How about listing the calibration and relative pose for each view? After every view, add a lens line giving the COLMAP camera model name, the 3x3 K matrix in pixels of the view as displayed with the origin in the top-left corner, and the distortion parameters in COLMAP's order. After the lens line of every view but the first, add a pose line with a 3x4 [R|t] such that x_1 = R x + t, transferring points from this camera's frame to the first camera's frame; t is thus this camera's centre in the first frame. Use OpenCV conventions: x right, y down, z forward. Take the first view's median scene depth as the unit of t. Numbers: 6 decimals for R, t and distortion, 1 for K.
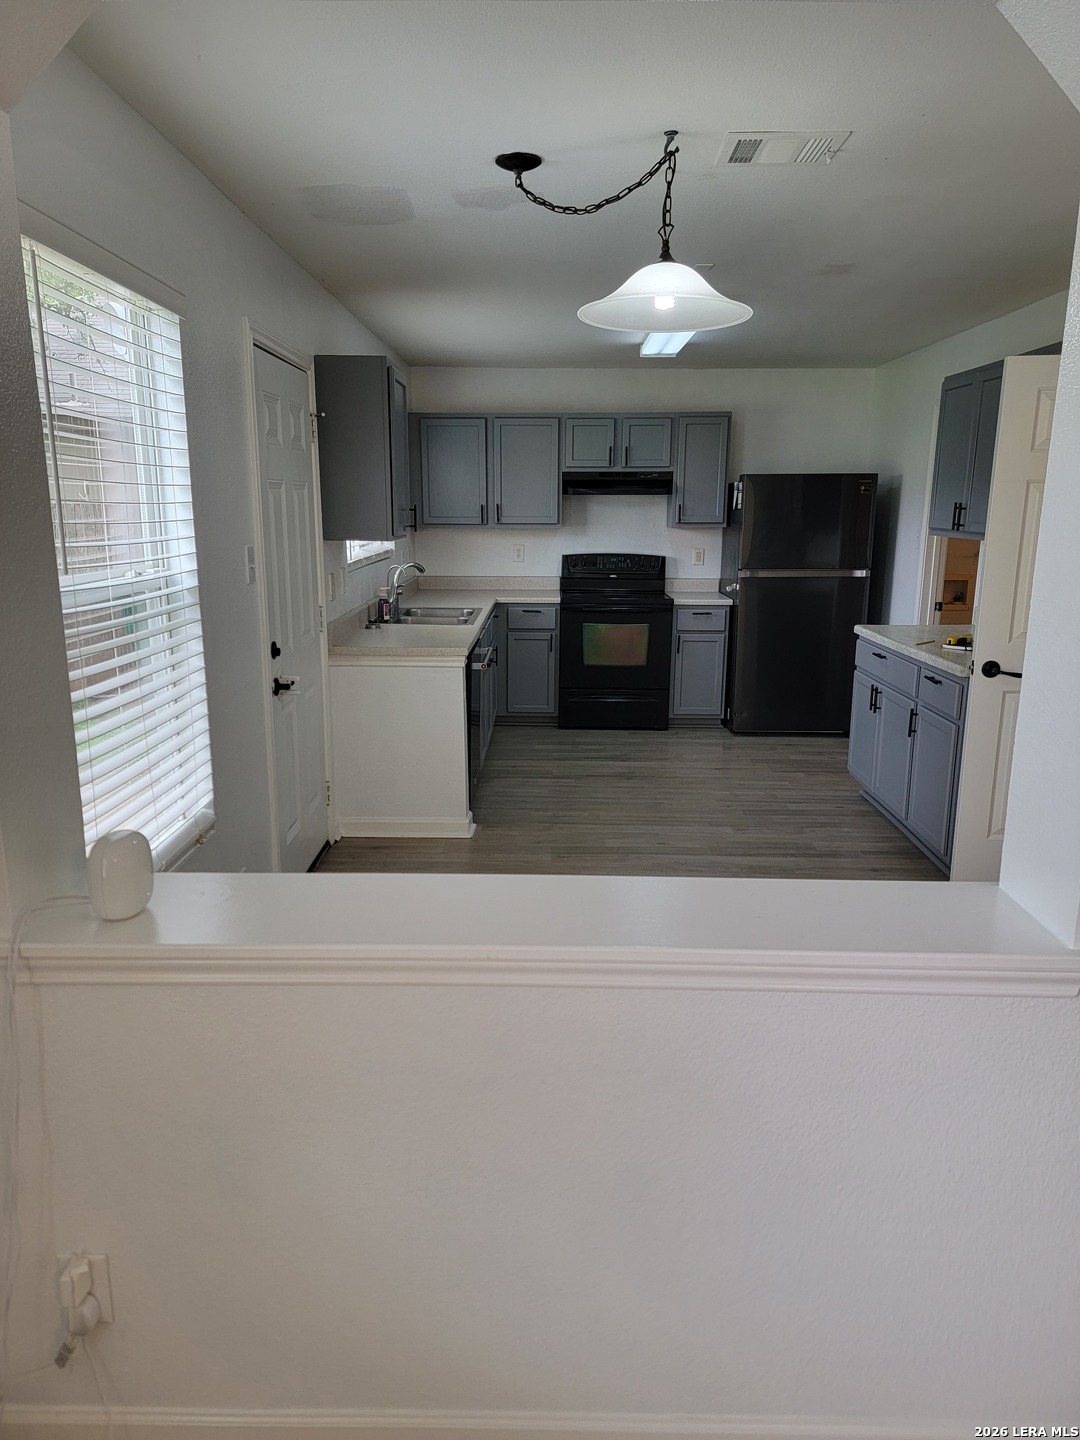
lens RADIAL K [[1025.3, 0, 540.0], [0, 1025.3, 720.0], [0, 0, 1]] dist [0.029406, 0.001047]
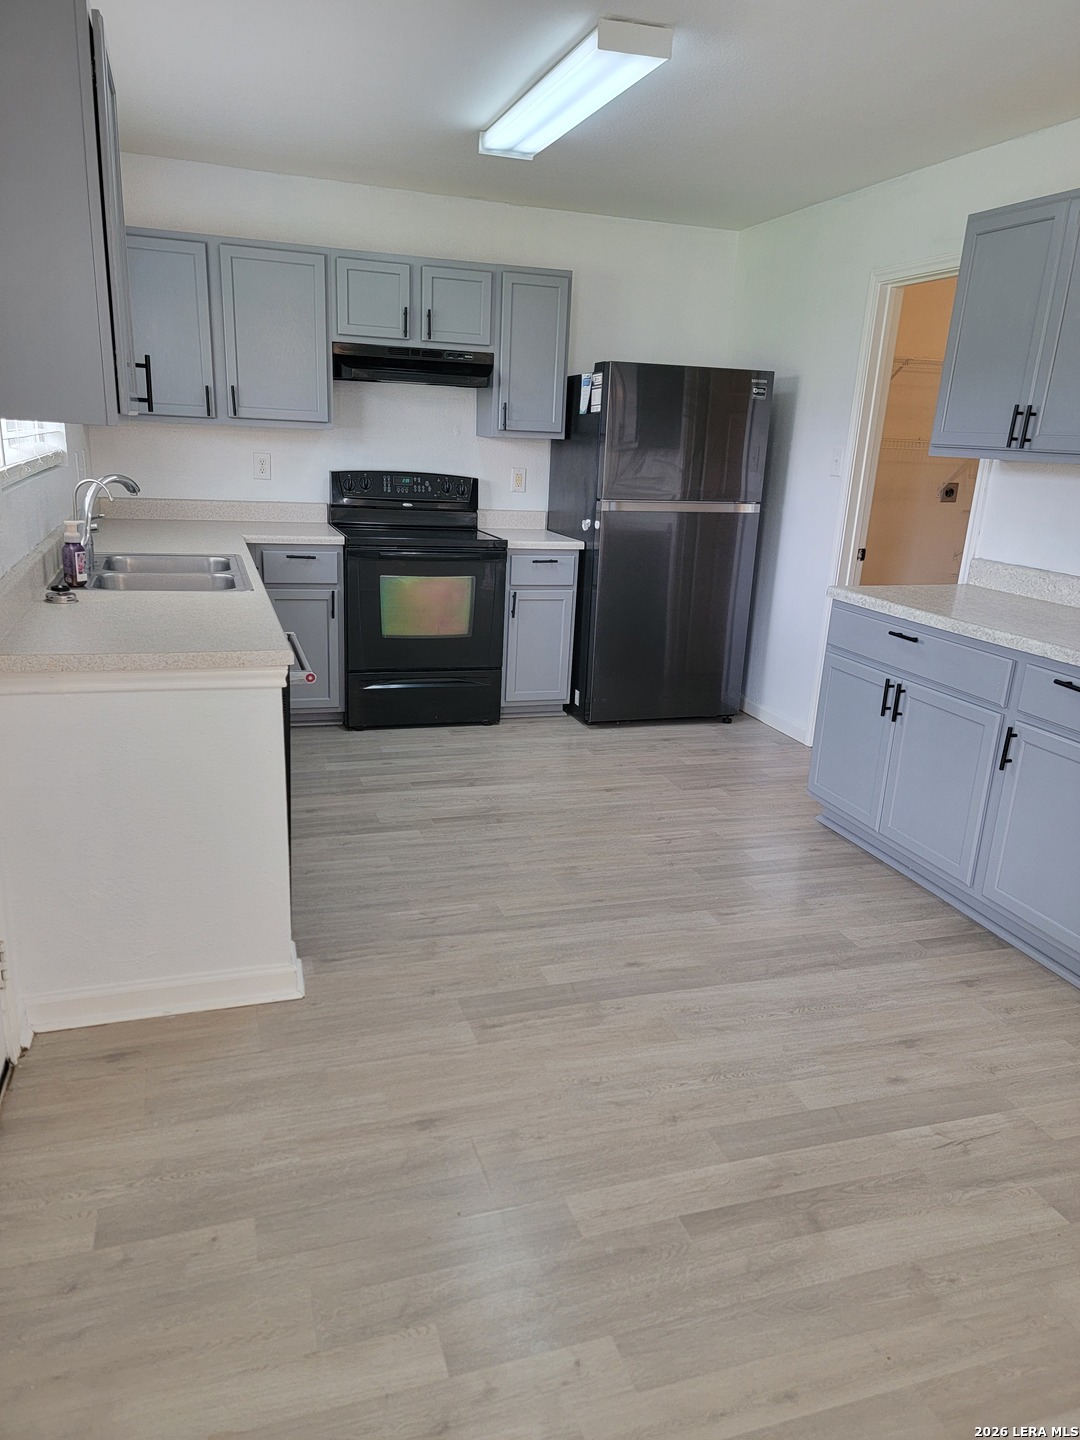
lens RADIAL K [[1015.9, 0, 540.0], [0, 1015.9, 720.0], [0, 0, 1]] dist [0.079736, -0.007245]
pose [[0.942420, -0.052364, 0.330308, -0.085211], [0.027503, 0.996455, 0.079500, -0.049543], [-0.333300, -0.065838, 0.940519, 0.323392]]
